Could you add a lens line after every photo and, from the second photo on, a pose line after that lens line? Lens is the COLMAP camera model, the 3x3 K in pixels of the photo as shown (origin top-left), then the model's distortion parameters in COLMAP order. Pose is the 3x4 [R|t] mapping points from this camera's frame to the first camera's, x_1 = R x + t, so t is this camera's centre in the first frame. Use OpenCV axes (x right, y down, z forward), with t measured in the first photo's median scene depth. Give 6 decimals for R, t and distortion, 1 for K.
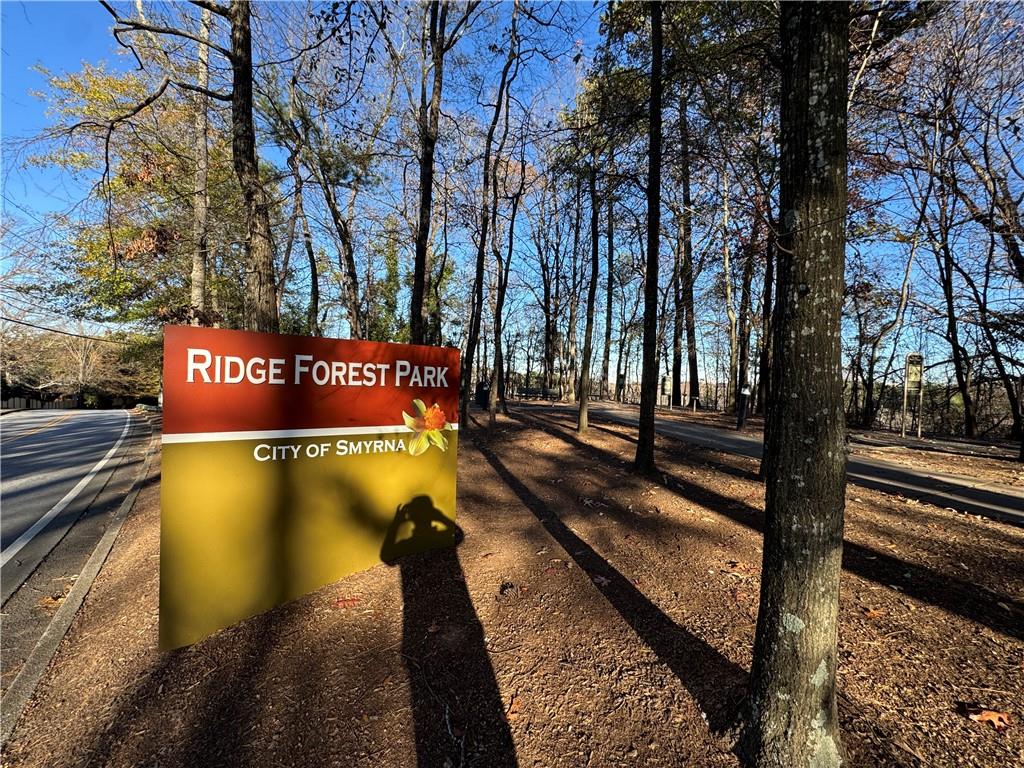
lens RADIAL K [[407.4, 0, 512.3], [0, 407.4, 385.4], [0, 0, 1]] dist [-0.002041, 0.000180]
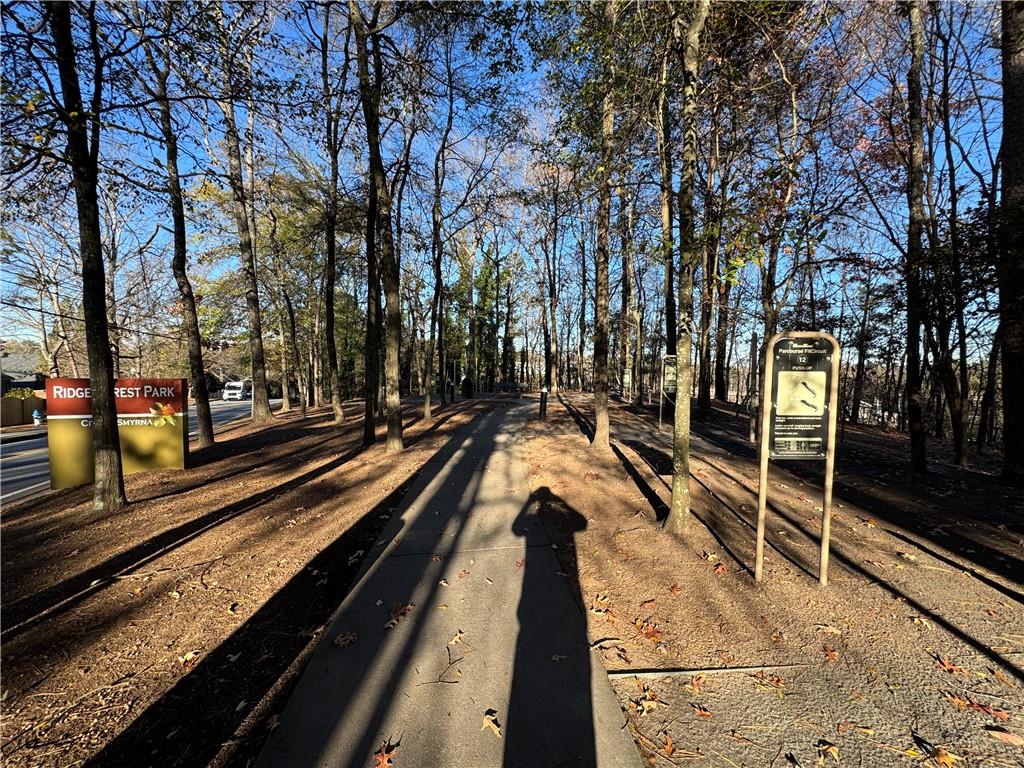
lens RADIAL K [[407.4, 0, 512.3], [0, 407.4, 385.4], [0, 0, 1]] dist [-0.002041, 0.000180]
pose [[0.953811, -0.007503, -0.300312, 2.564937], [0.015834, 0.999554, 0.025316, -0.094828], [0.299988, -0.028901, 0.953505, -0.625367]]
